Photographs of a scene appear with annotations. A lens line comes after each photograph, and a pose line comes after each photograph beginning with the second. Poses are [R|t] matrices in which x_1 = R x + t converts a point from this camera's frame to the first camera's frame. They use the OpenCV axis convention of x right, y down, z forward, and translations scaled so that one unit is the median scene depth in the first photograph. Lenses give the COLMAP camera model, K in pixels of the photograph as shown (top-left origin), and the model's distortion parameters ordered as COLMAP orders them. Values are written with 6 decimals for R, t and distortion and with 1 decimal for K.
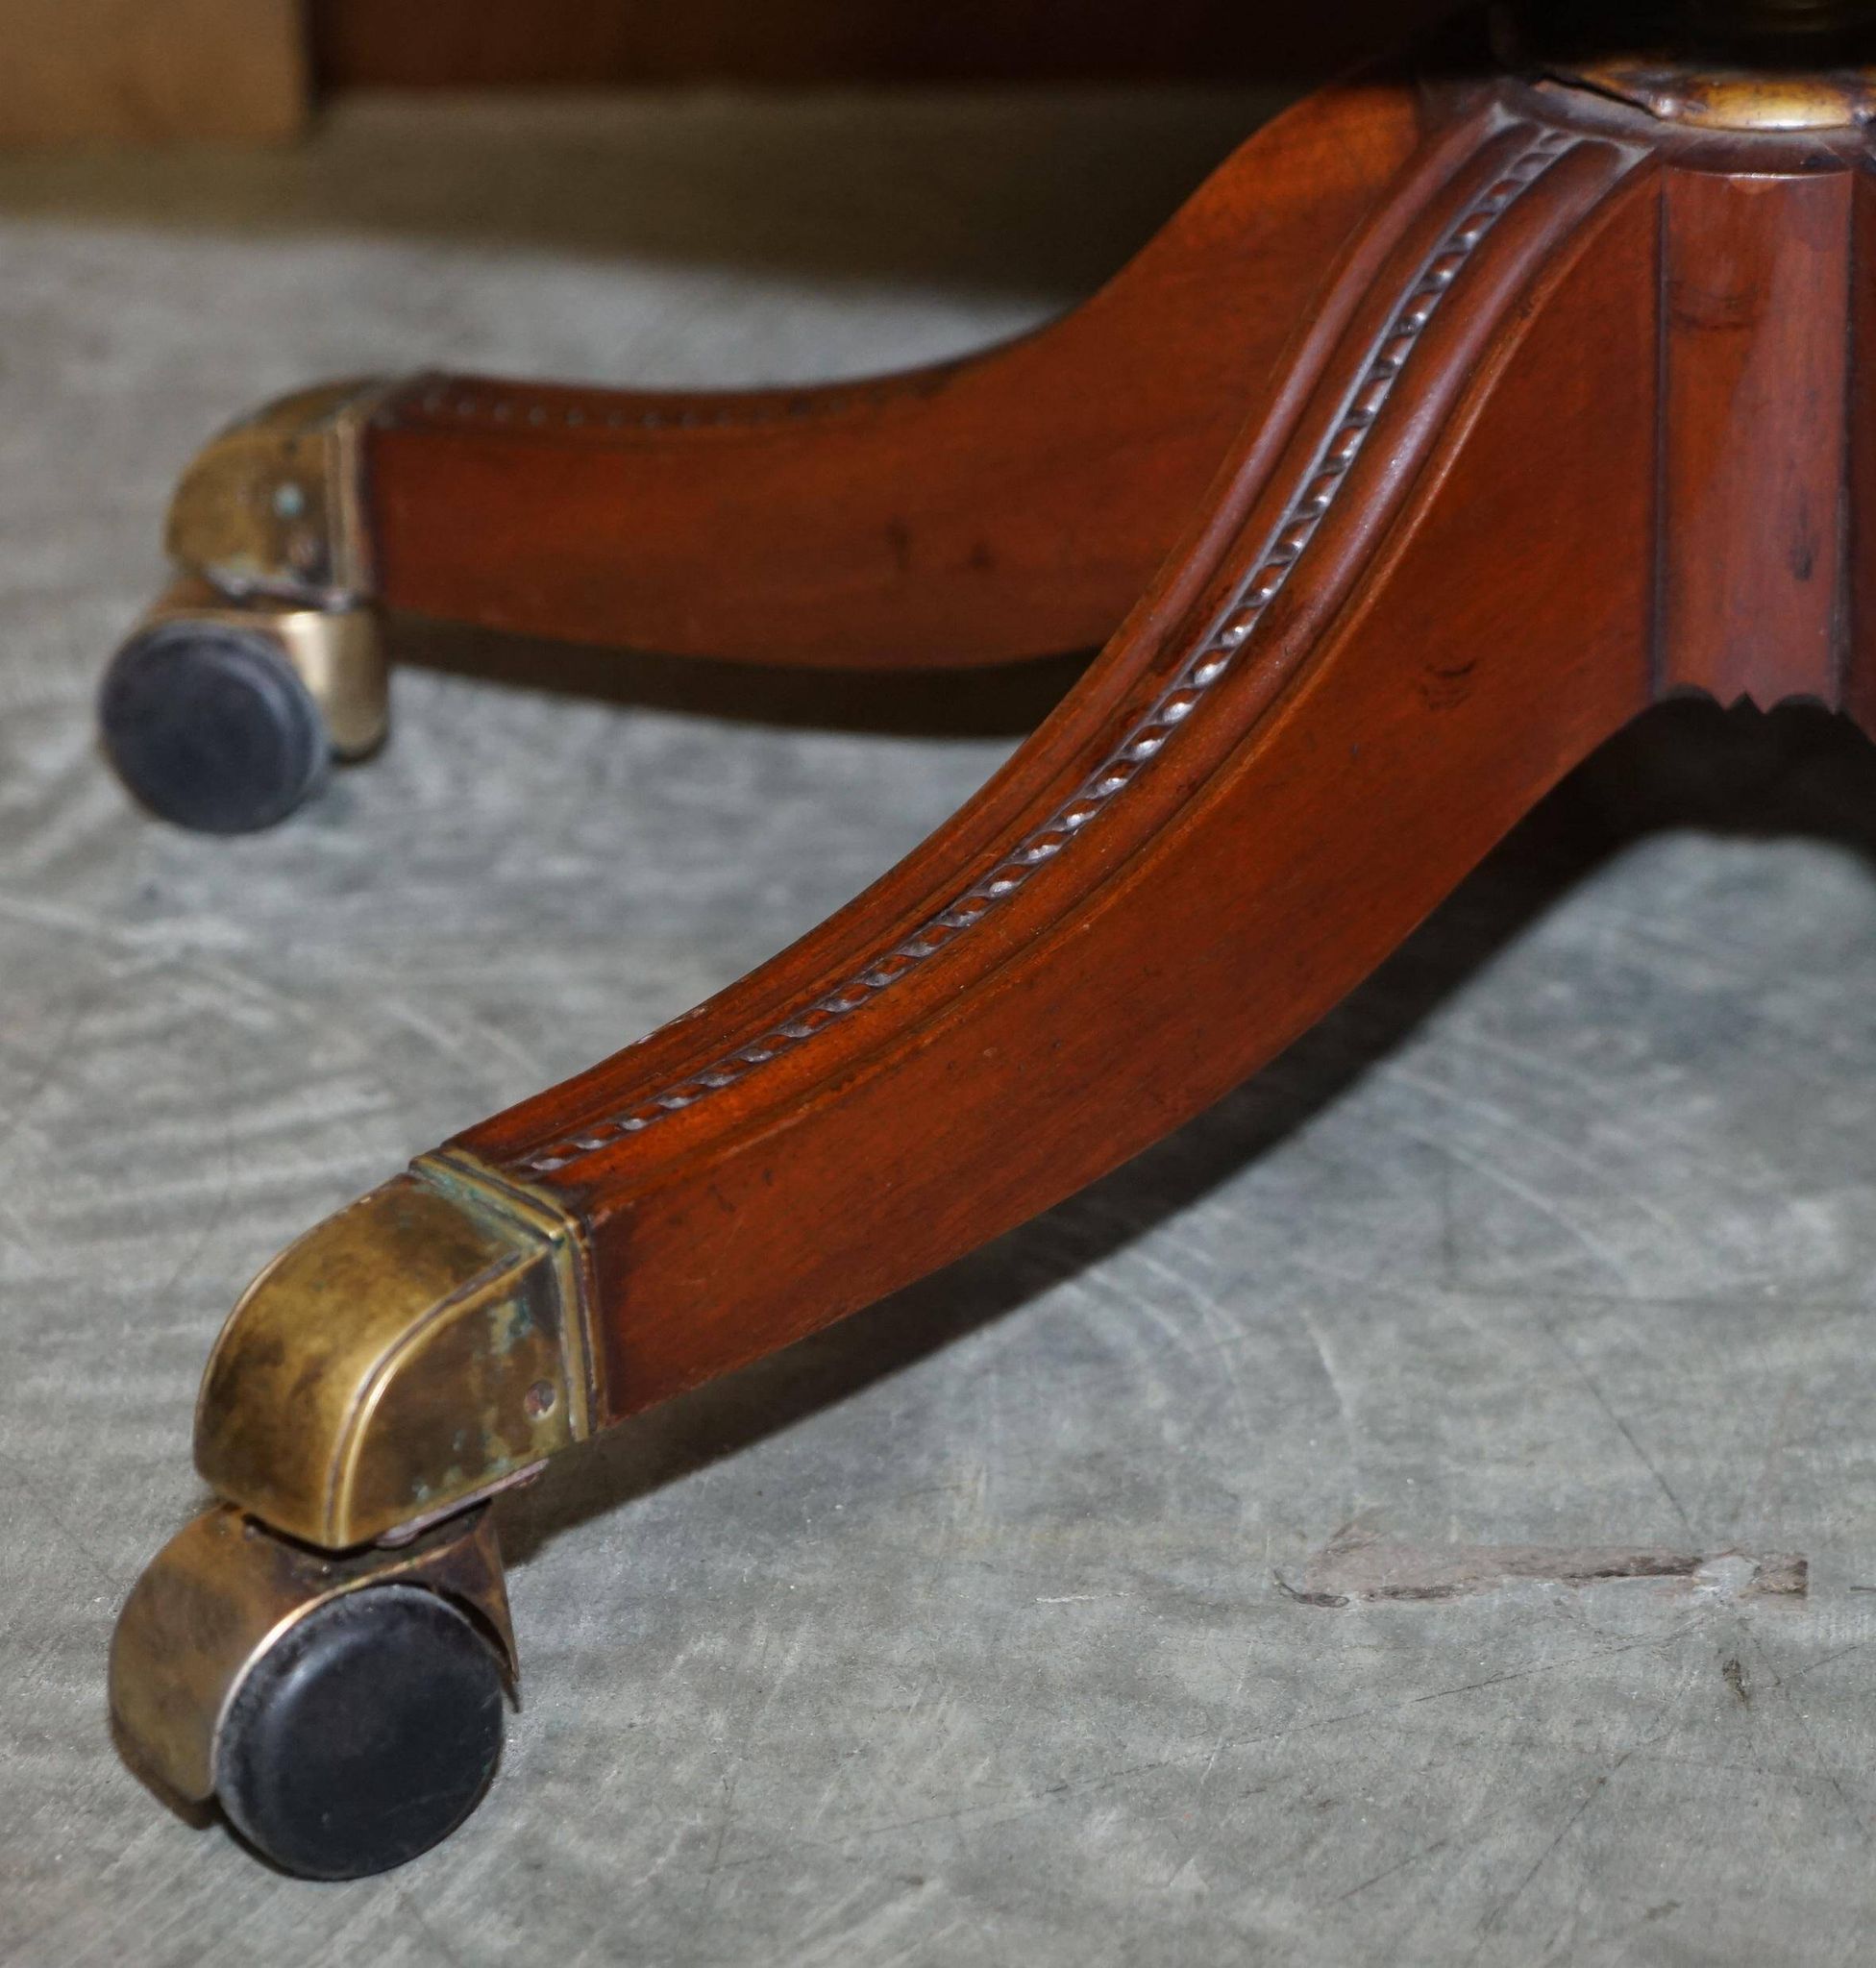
lens RADIAL K [[6328.3, 0, 1052.0], [0, 6328.3, 1044.5], [0, 0, 1]] dist [-0.011570, 0.000000]
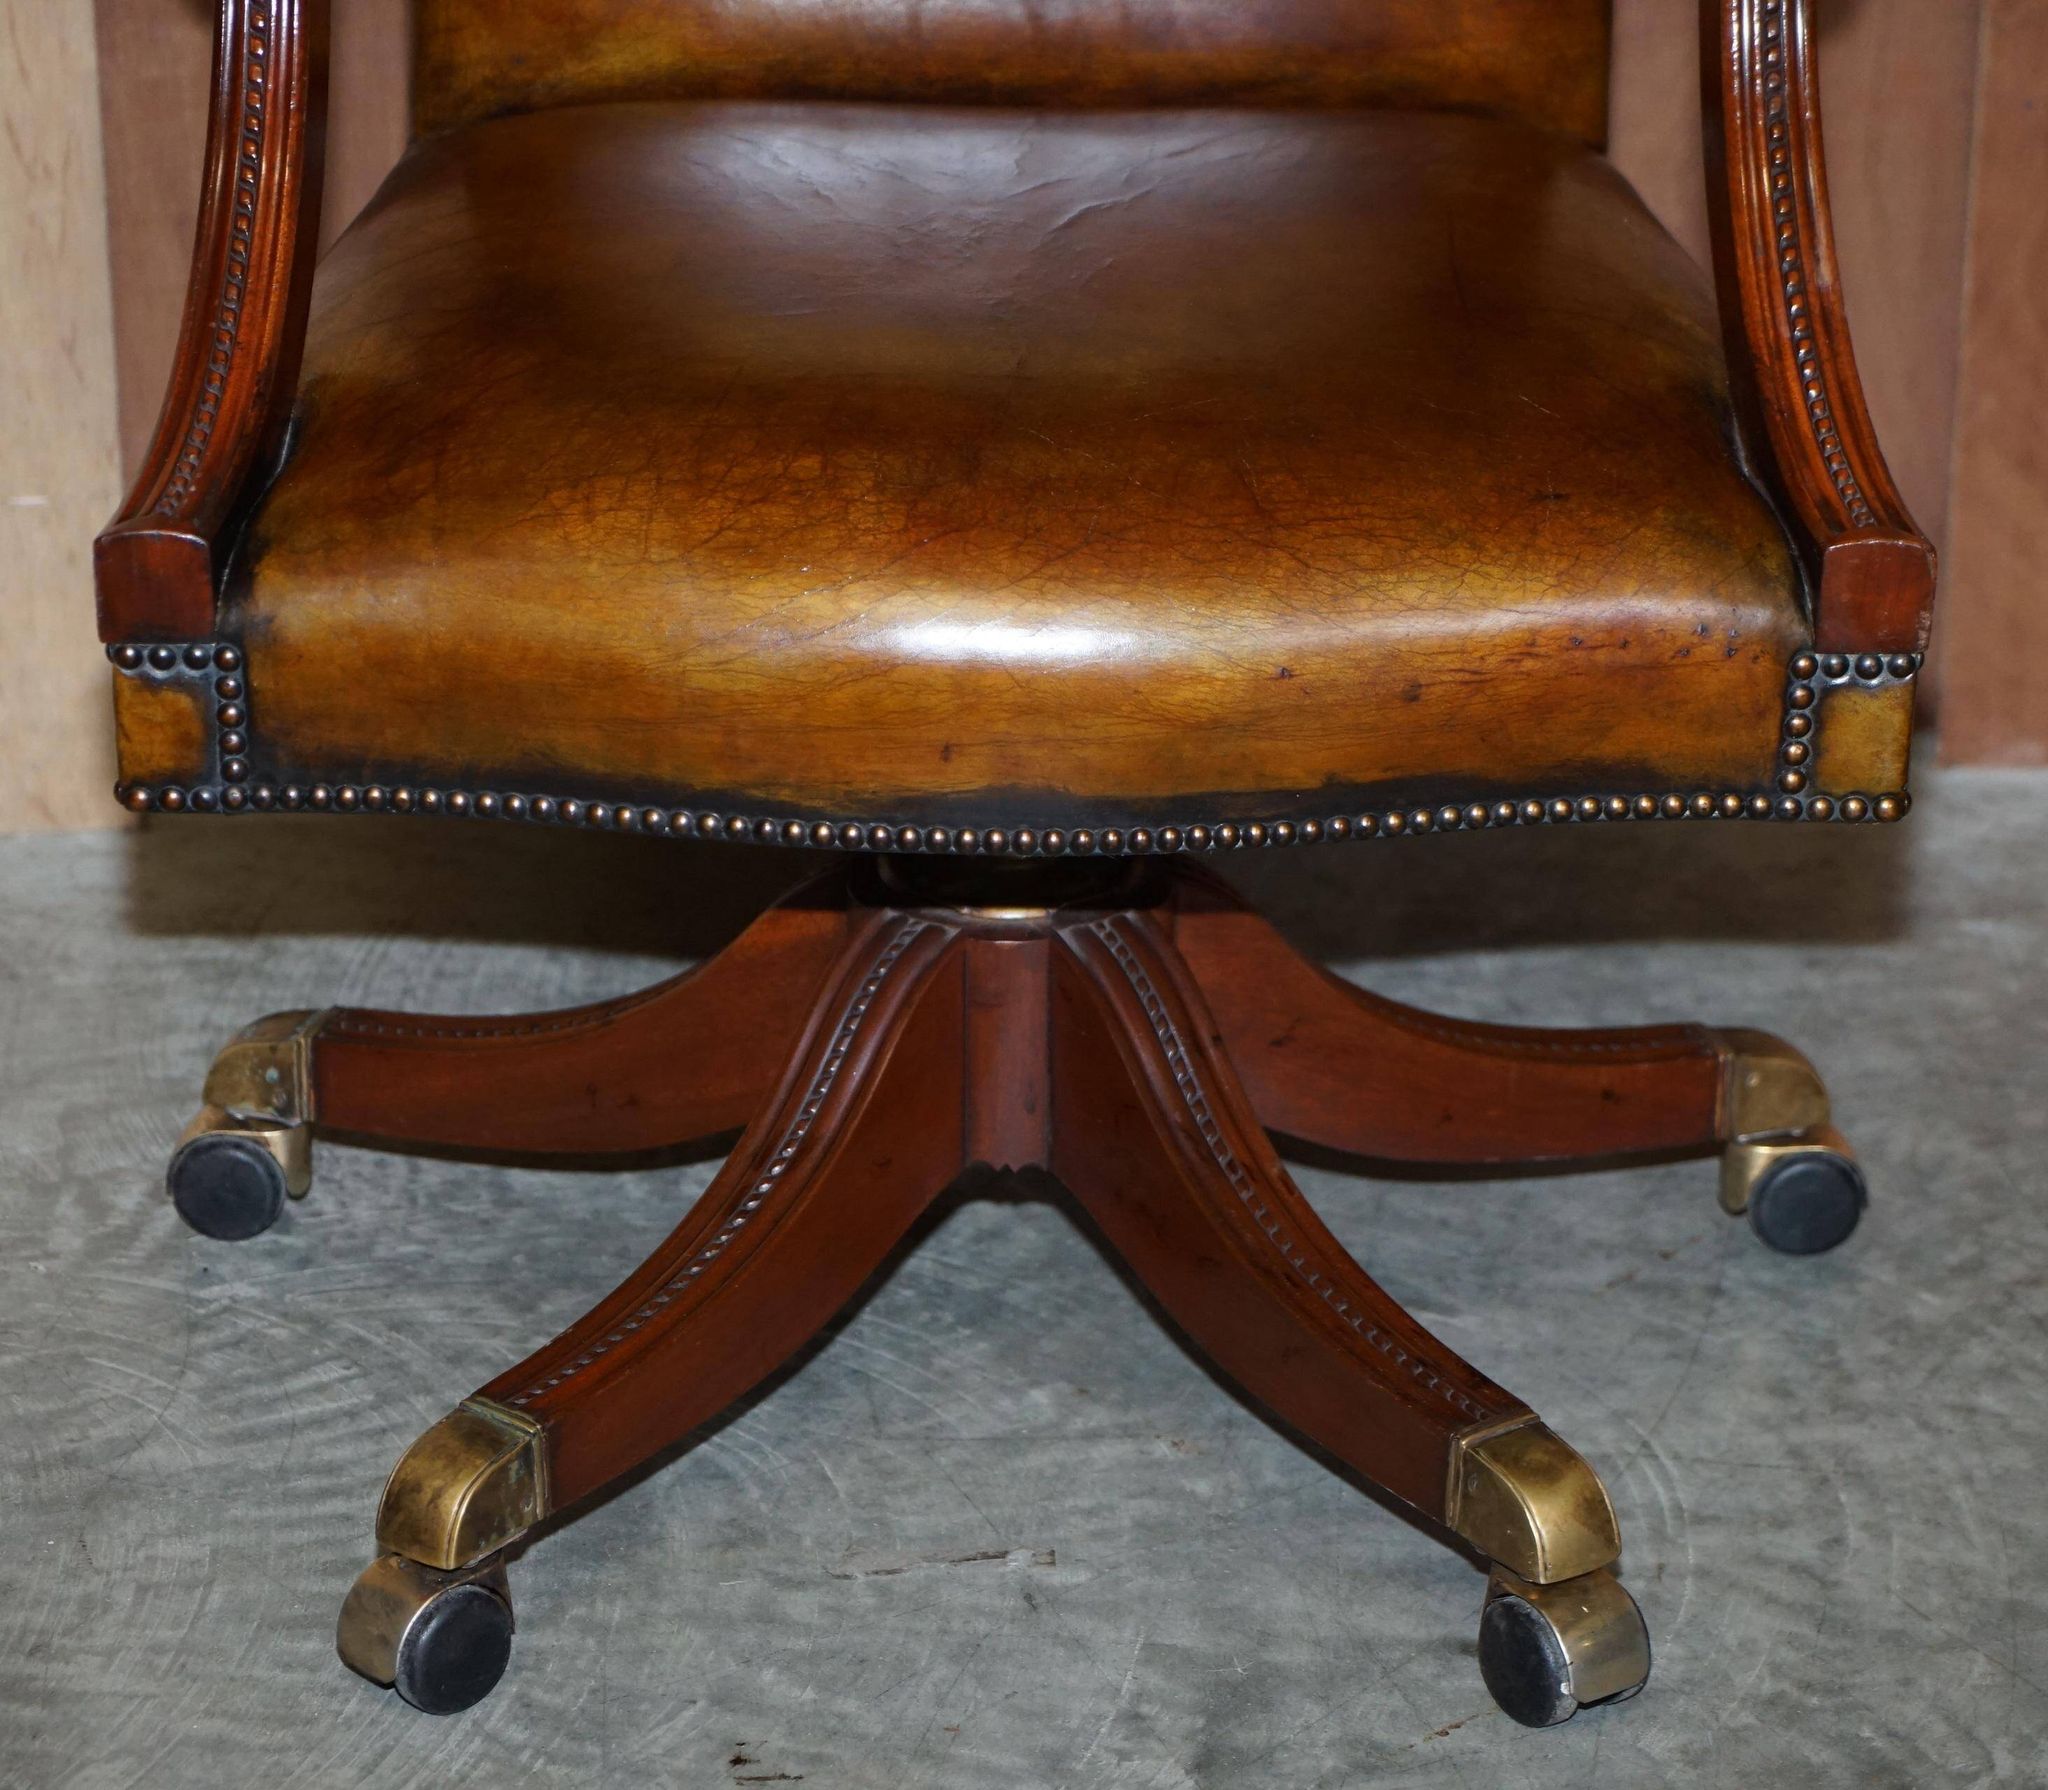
lens RADIAL K [[5568.8, 0, 1028.4], [0, 5568.8, 911.9], [0, 0, 1]] dist [0.068661, 0.000000]
pose [[0.986861, -0.030829, 0.158601, -0.209501], [0.039664, 0.997815, -0.052845, -0.043730], [-0.156626, 0.058442, 0.985927, -1.032388]]
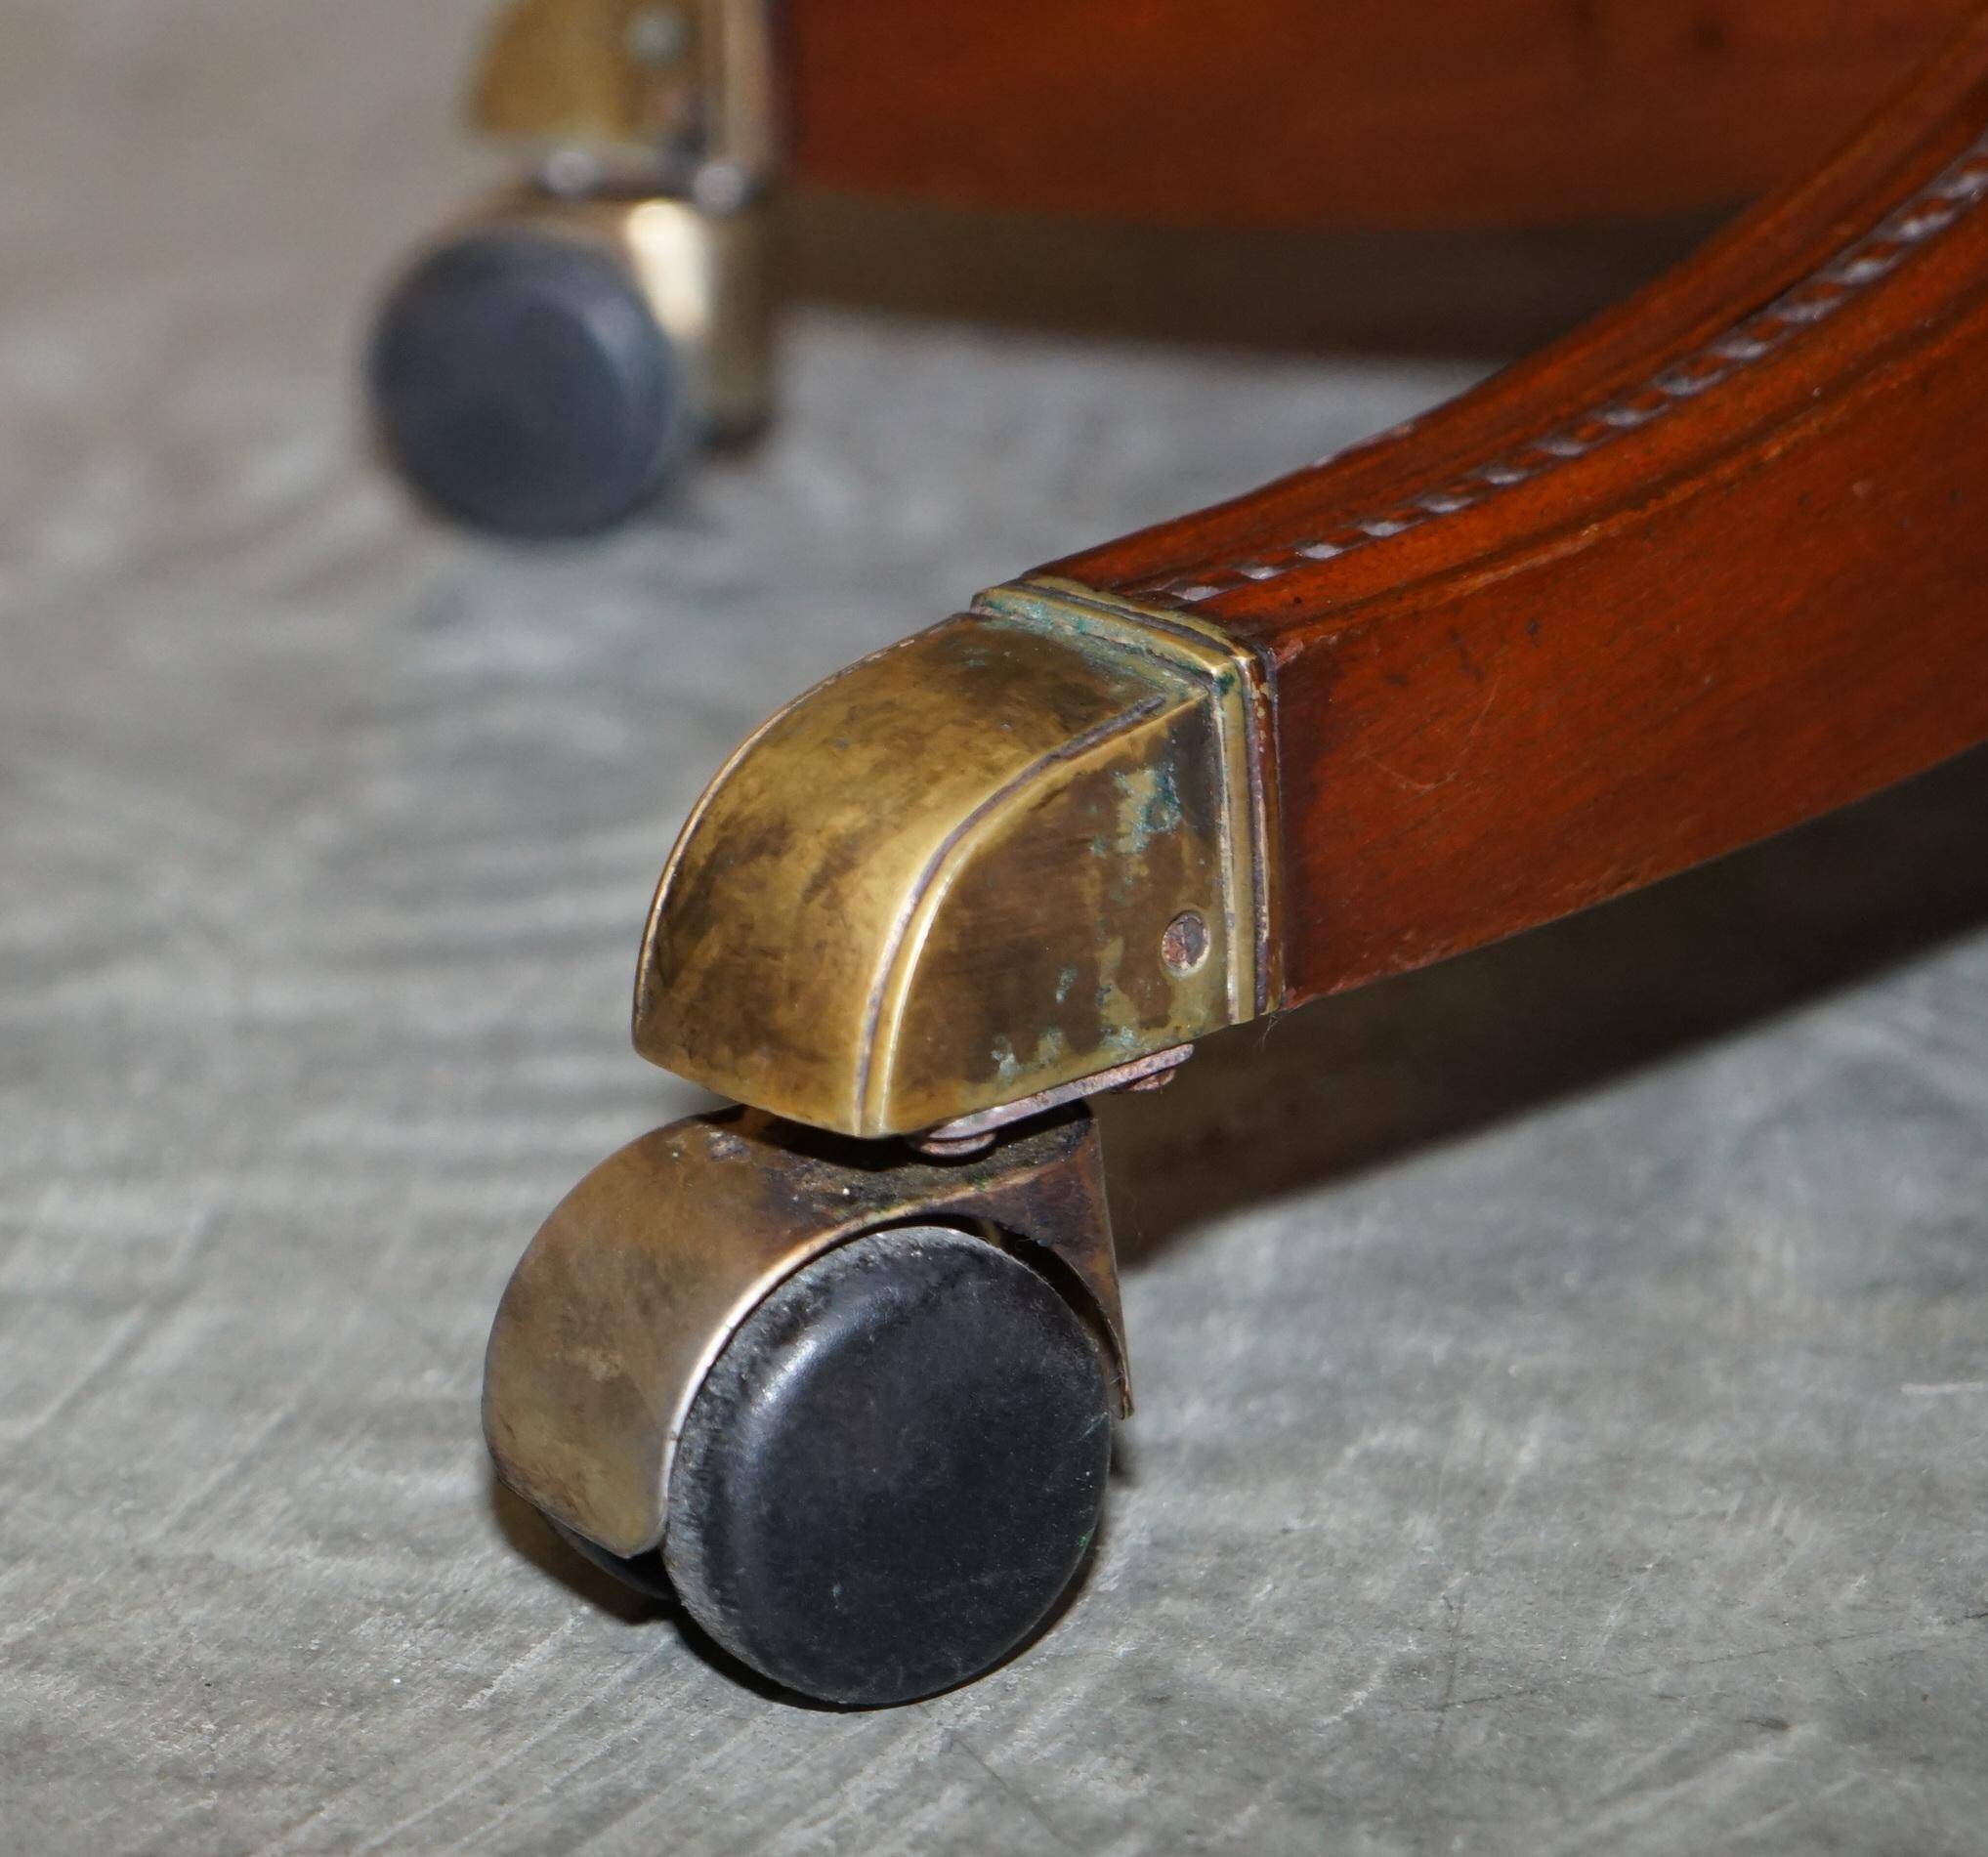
lens RADIAL K [[7810.1, 0, 821.4], [0, 7810.1, 1068.6], [0, 0, 1]] dist [0.010632, 0.000000]
pose [[0.998653, 0.015396, -0.049553, -0.075328], [-0.020297, 0.994783, -0.099974, 0.141528], [0.047756, 0.100845, 0.993755, 0.217410]]
